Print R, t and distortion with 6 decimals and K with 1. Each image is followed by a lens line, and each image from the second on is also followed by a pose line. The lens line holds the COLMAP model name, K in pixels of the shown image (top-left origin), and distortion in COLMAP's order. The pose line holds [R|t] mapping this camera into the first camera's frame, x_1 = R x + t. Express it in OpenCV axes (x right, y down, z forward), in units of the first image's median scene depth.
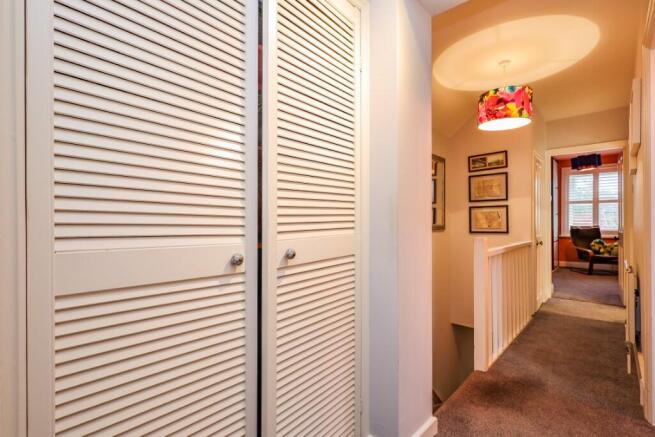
lens RADIAL K [[307.1, 0, 327.5], [0, 307.1, 218.5], [0, 0, 1]] dist [-0.000747, -0.000057]
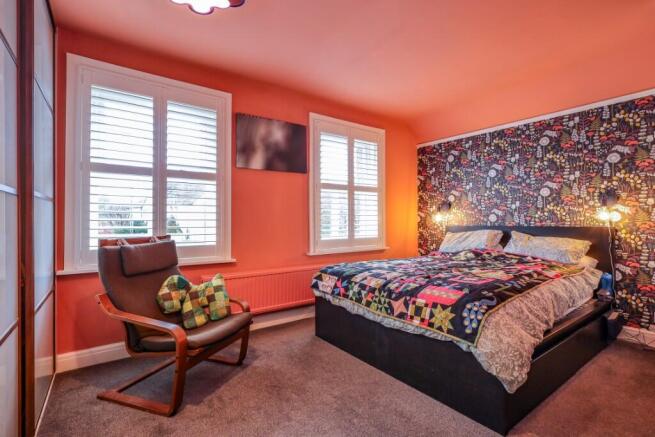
lens RADIAL K [[307.1, 0, 327.5], [0, 307.1, 218.5], [0, 0, 1]] dist [-0.000747, -0.000057]
pose [[0.198466, 0.002599, 0.980104, 0.558358], [-0.017833, 0.999841, 0.000960, 0.000145], [-0.979945, -0.017669, 0.198481, 0.743256]]
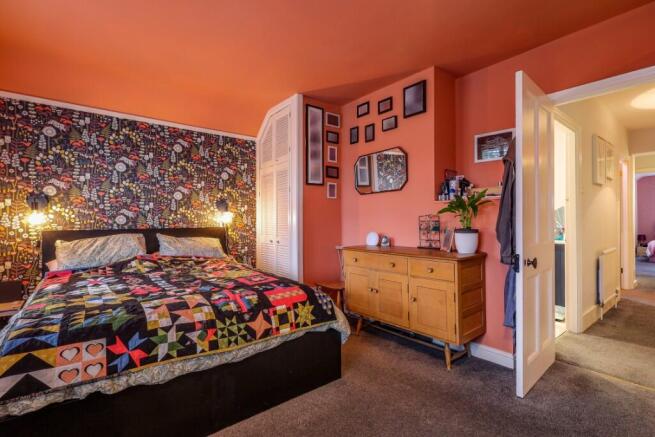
lens RADIAL K [[307.1, 0, 327.5], [0, 307.1, 218.5], [0, 0, 1]] dist [-0.000747, -0.000057]
pose [[-0.987691, 0.003832, 0.156372, 0.916515], [-0.000940, 0.999536, -0.030431, 0.010266], [-0.156416, -0.030203, -0.987229, 1.126103]]
